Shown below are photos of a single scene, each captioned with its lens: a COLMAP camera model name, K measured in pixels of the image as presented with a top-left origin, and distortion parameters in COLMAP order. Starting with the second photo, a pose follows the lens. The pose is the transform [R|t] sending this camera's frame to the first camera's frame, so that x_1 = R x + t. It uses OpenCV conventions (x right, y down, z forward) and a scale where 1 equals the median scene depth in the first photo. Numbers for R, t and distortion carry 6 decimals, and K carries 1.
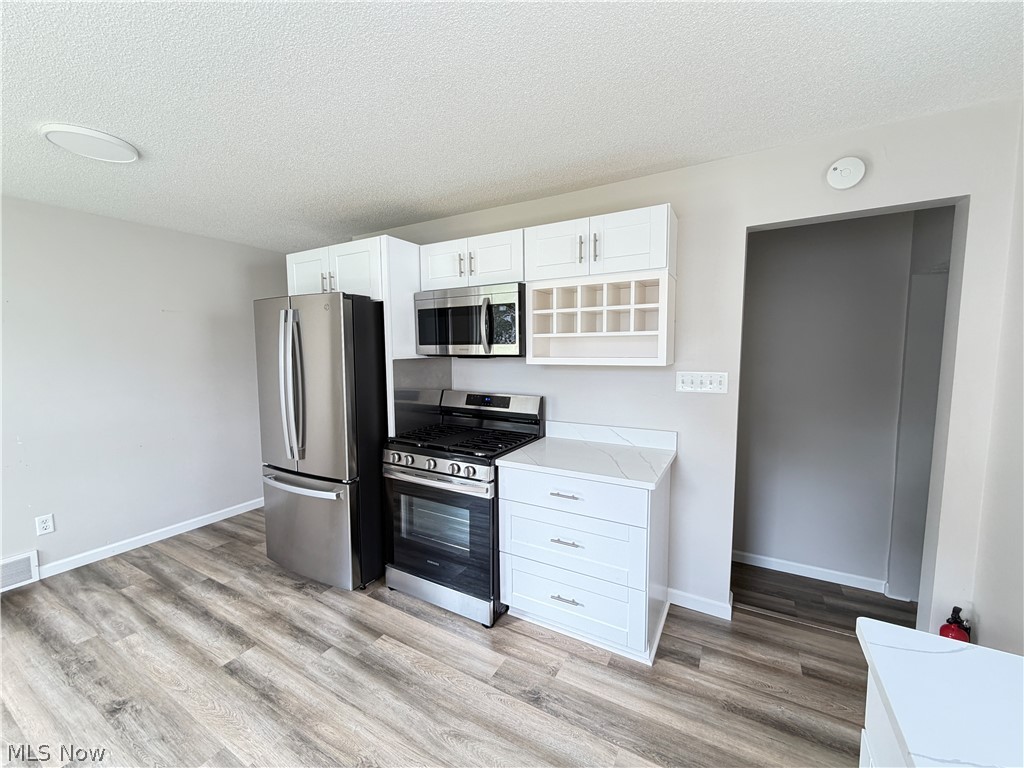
lens RADIAL K [[406.7, 0, 512.0], [0, 406.7, 388.8], [0, 0, 1]] dist [-0.000212, 0.000027]
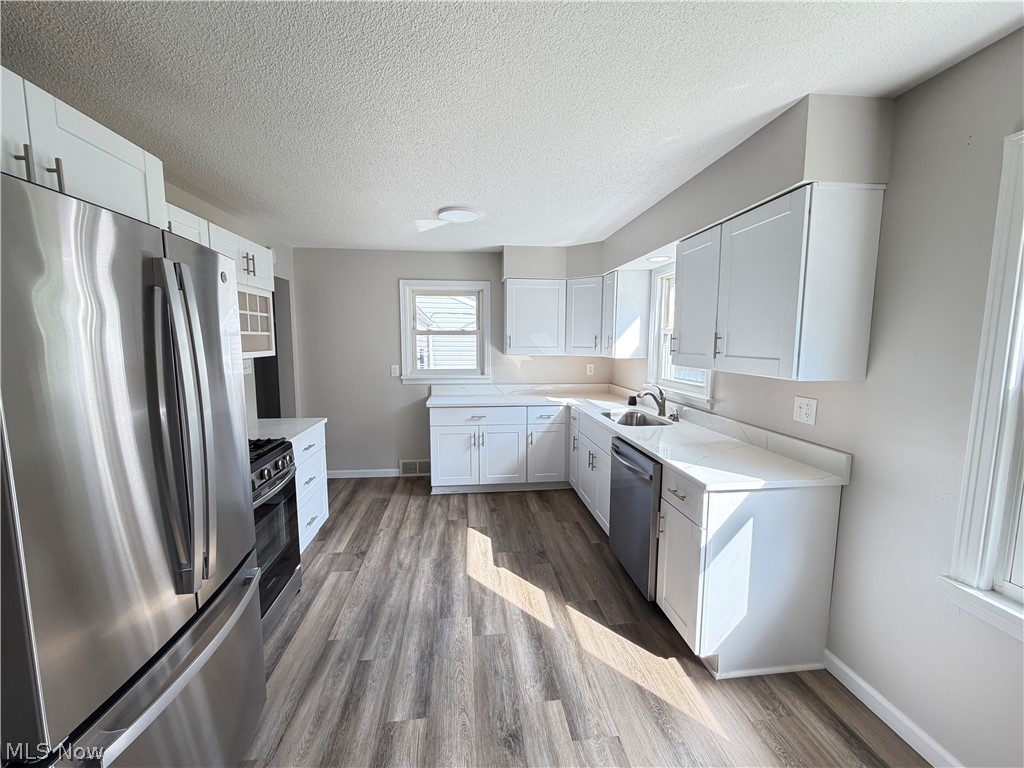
lens RADIAL K [[406.7, 0, 508.9], [0, 406.7, 385.7], [0, 0, 1]] dist [-0.000212, 0.000027]
pose [[-0.587321, -0.087279, 0.804634, -1.413777], [0.079992, 0.983041, 0.165019, -0.127419], [-0.805391, 0.161284, -0.570379, 1.210569]]
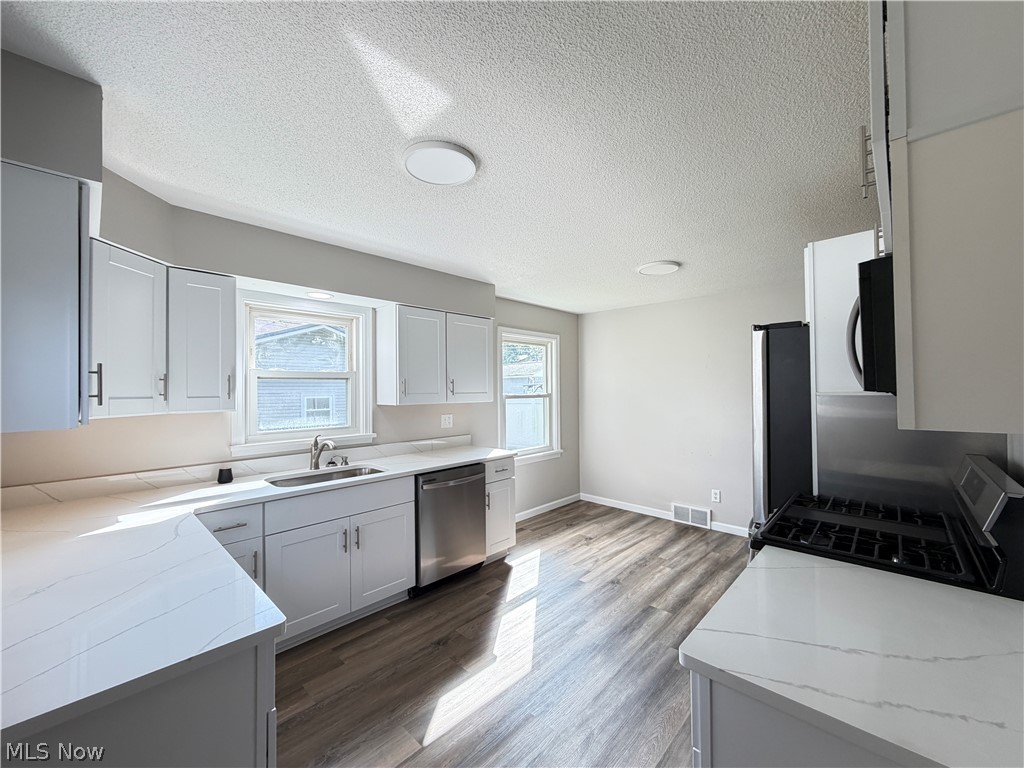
lens RADIAL K [[406.7, 0, 513.0], [0, 406.7, 382.2], [0, 0, 1]] dist [-0.000212, 0.000027]
pose [[-0.239514, -0.012817, -0.970808, 0.784758], [-0.087706, 0.996110, 0.008488, -0.067613], [0.966923, 0.087178, -0.239706, 0.794040]]
